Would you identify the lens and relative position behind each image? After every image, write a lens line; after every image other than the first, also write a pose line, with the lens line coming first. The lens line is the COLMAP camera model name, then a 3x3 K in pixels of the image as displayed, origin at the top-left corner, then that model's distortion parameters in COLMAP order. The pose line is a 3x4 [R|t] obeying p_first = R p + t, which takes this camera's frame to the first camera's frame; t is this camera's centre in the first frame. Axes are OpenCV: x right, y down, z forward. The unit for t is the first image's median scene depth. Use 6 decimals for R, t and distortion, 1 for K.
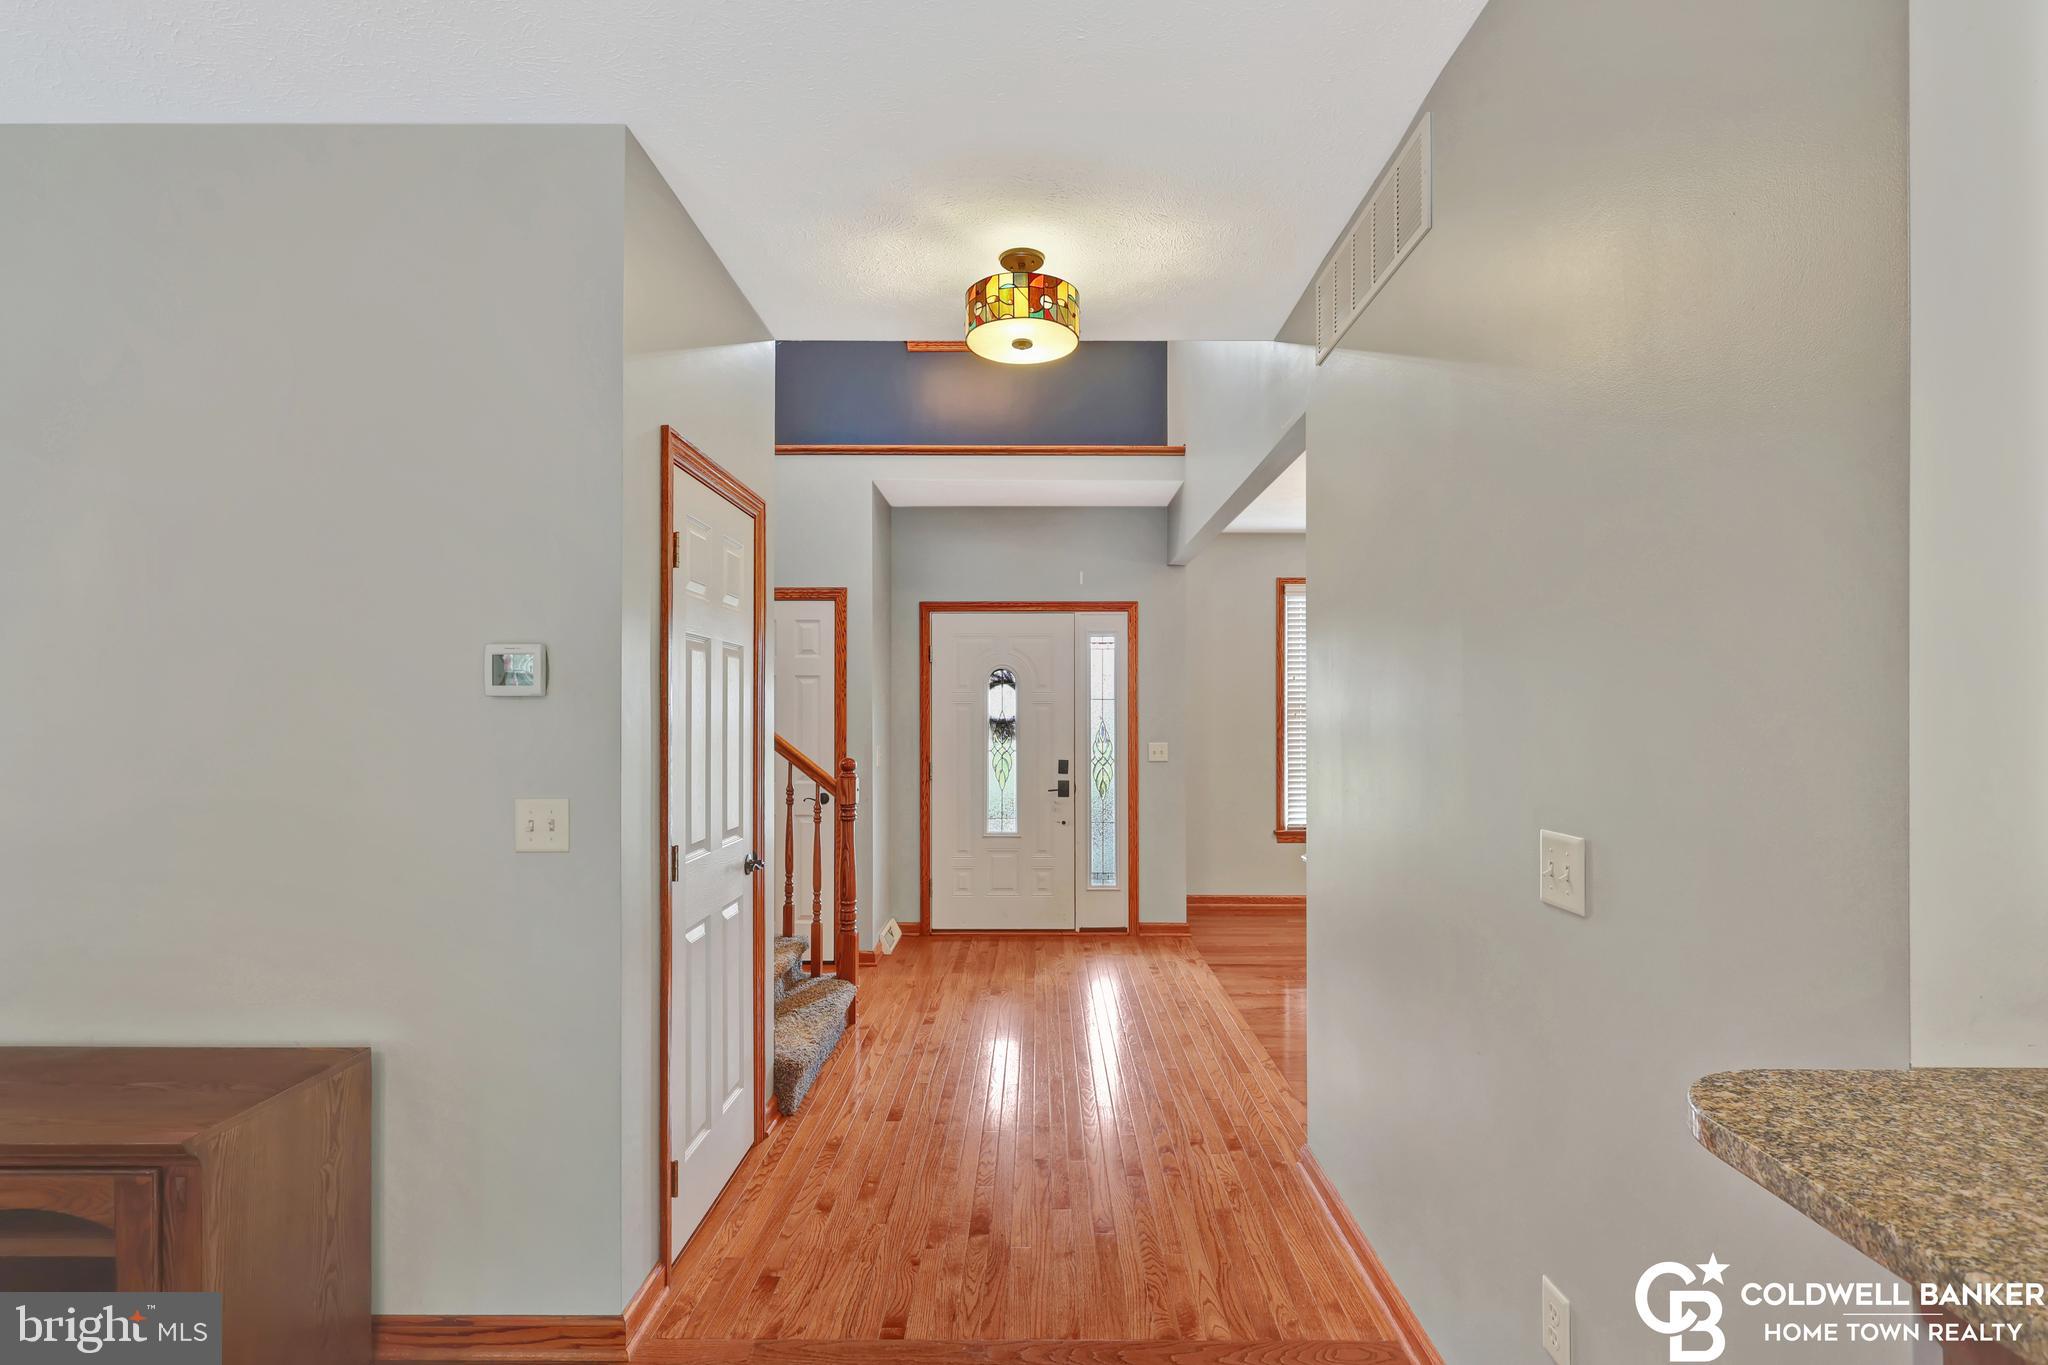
lens RADIAL K [[950.5, 0, 1026.6], [0, 950.5, 700.3], [0, 0, 1]] dist [0.000252, 0.000371]
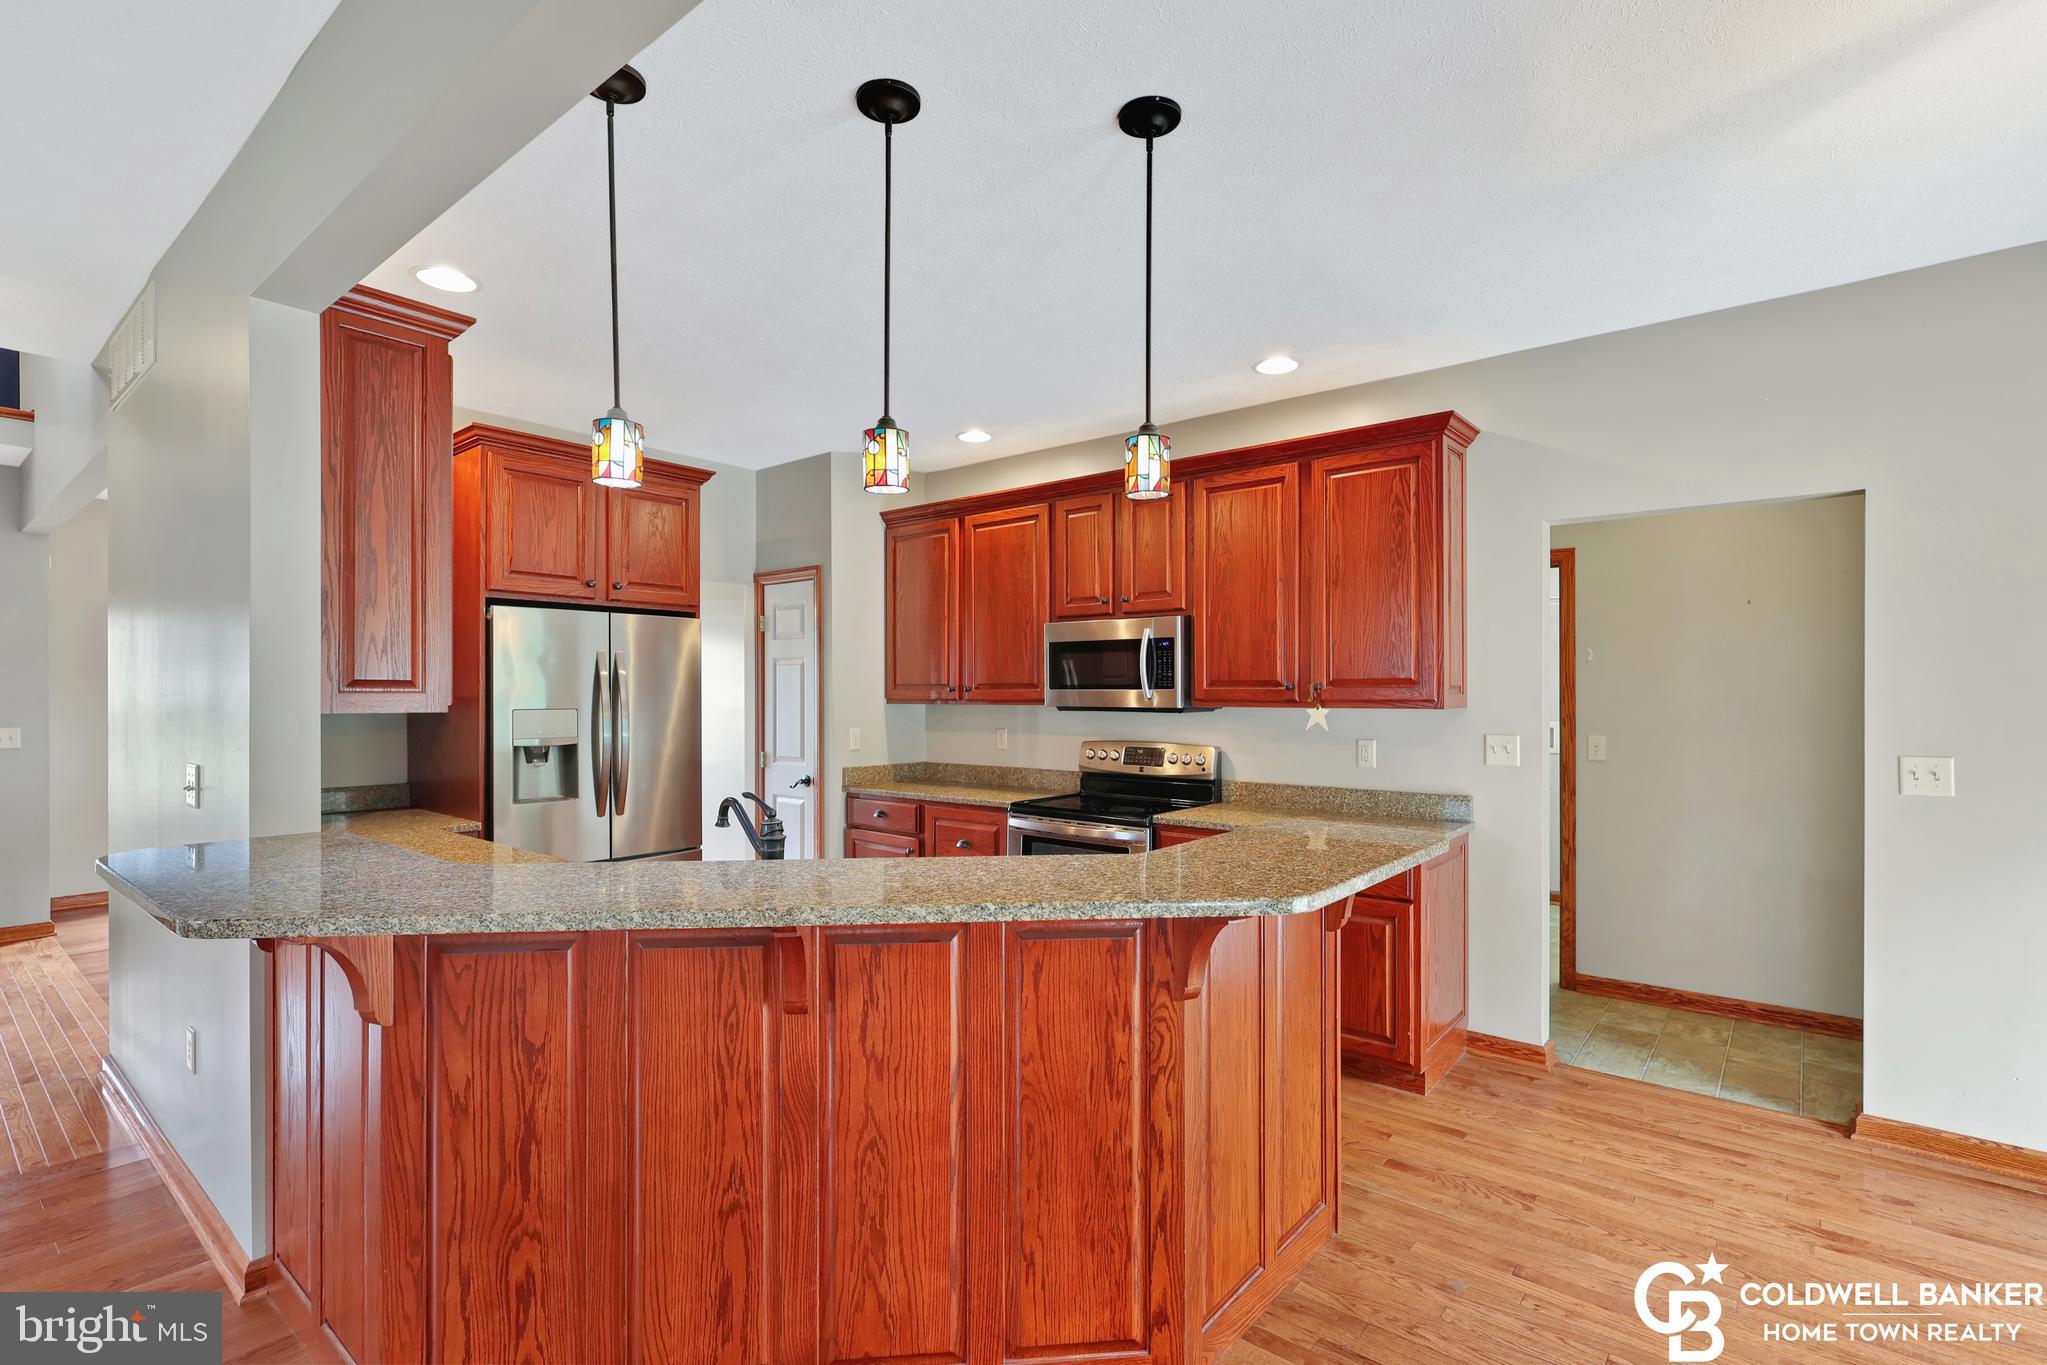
lens RADIAL K [[950.0, 0, 1017.5], [0, 950.0, 692.5], [0, 0, 1]] dist [0.000252, 0.000371]
pose [[0.631106, 0.001170, 0.775696, 0.087138], [-0.009163, 0.999940, 0.005946, -0.008445], [-0.775642, -0.010860, 0.631079, -0.648756]]
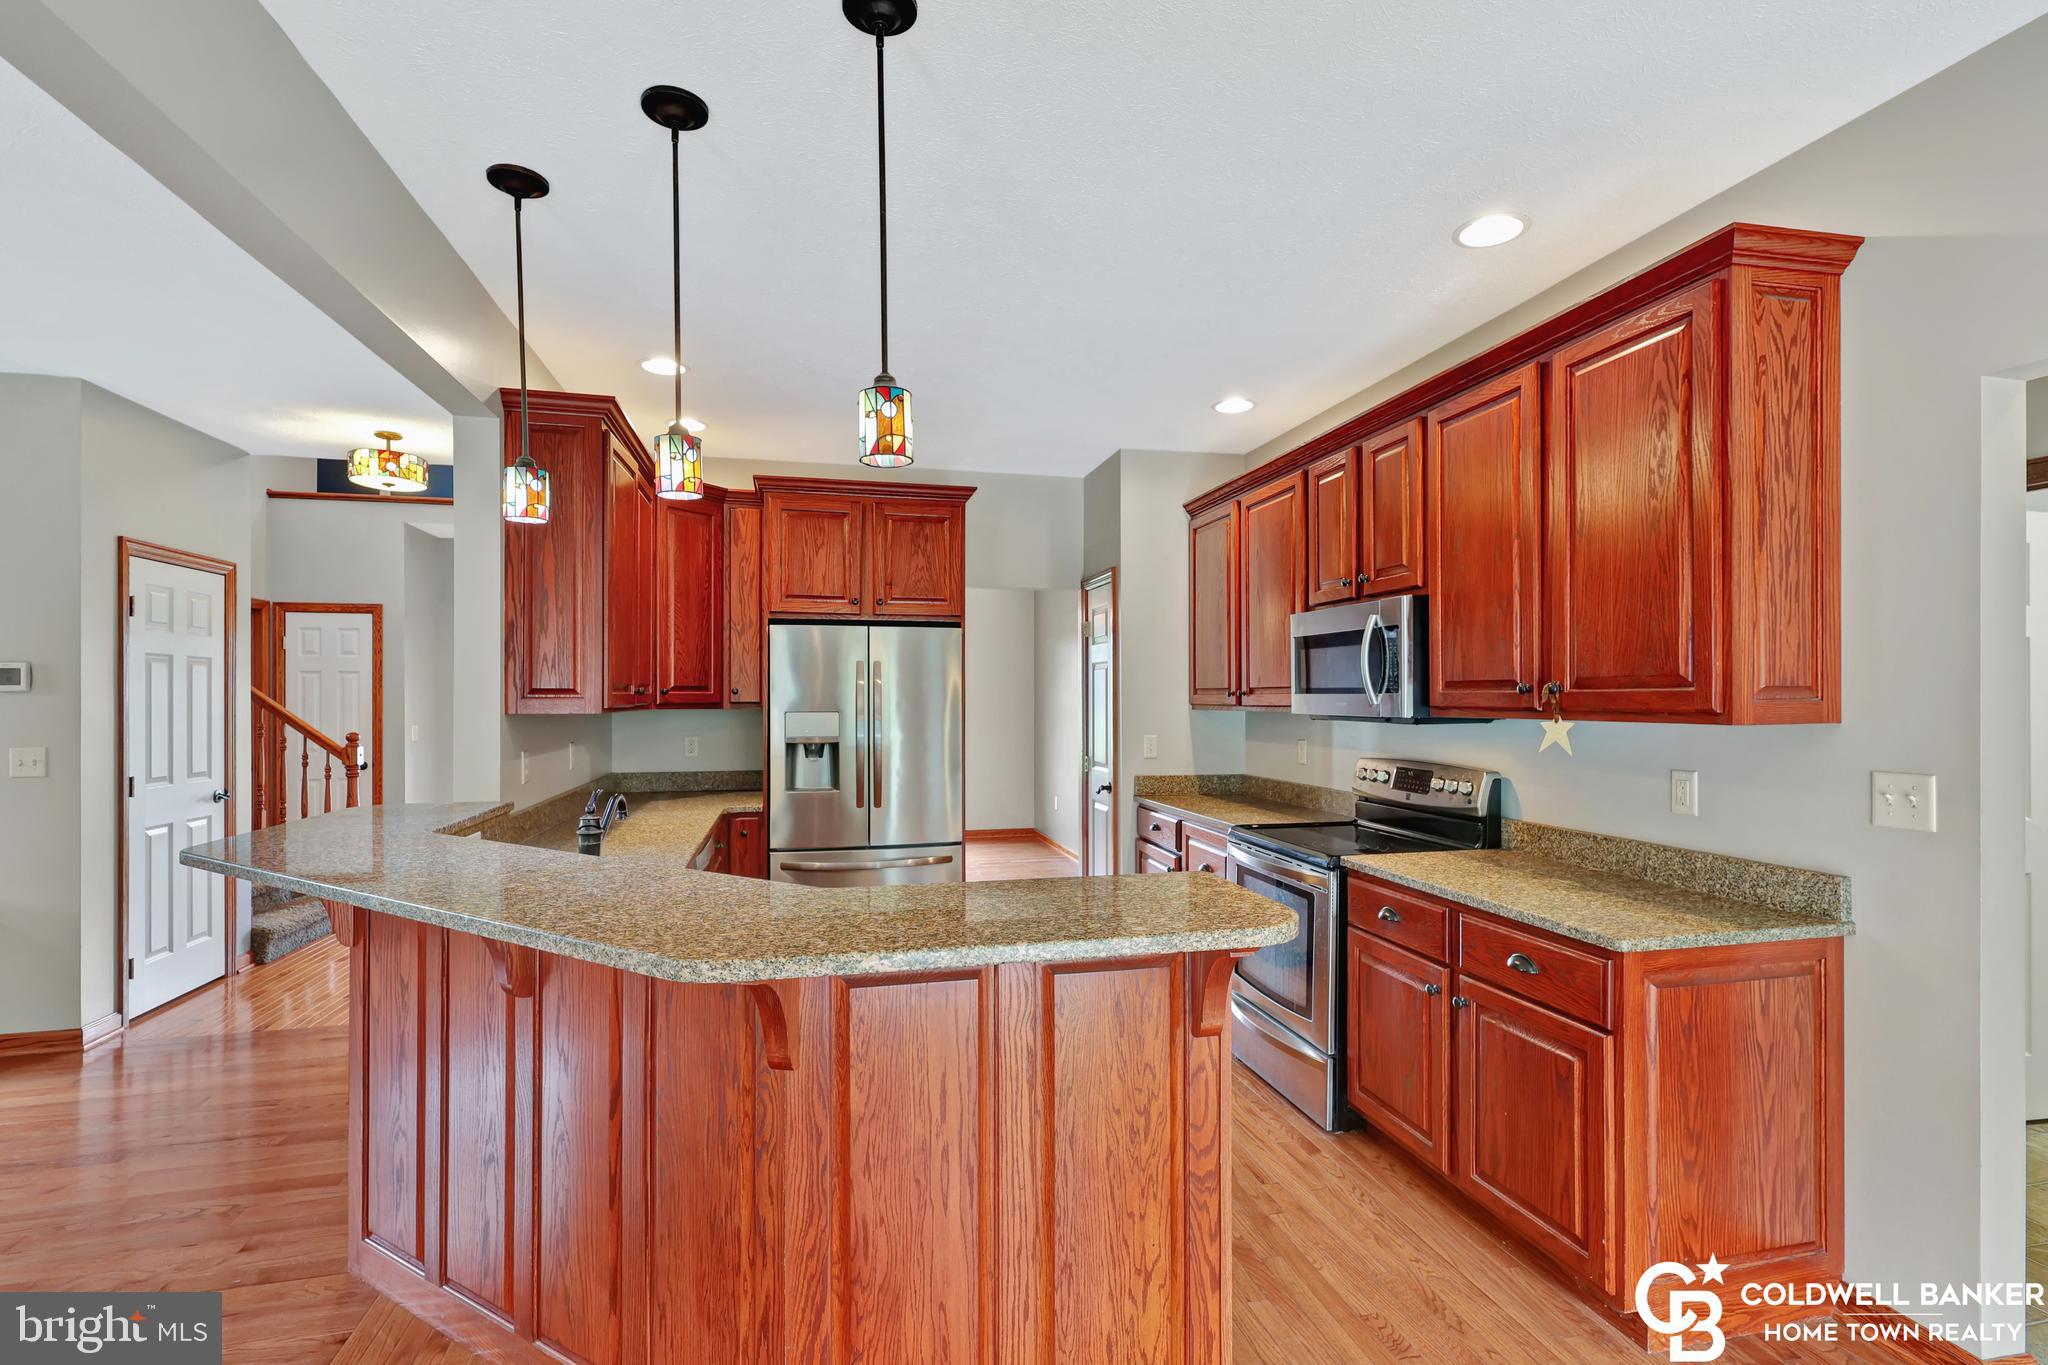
lens RADIAL K [[950.5, 0, 1023.5], [0, 950.5, 695.7], [0, 0, 1]] dist [0.000252, 0.000371]
pose [[0.971444, 0.000854, 0.237268, 0.655785], [-0.002893, 0.999962, 0.008247, -0.011510], [-0.237251, -0.008698, 0.971409, -0.876881]]
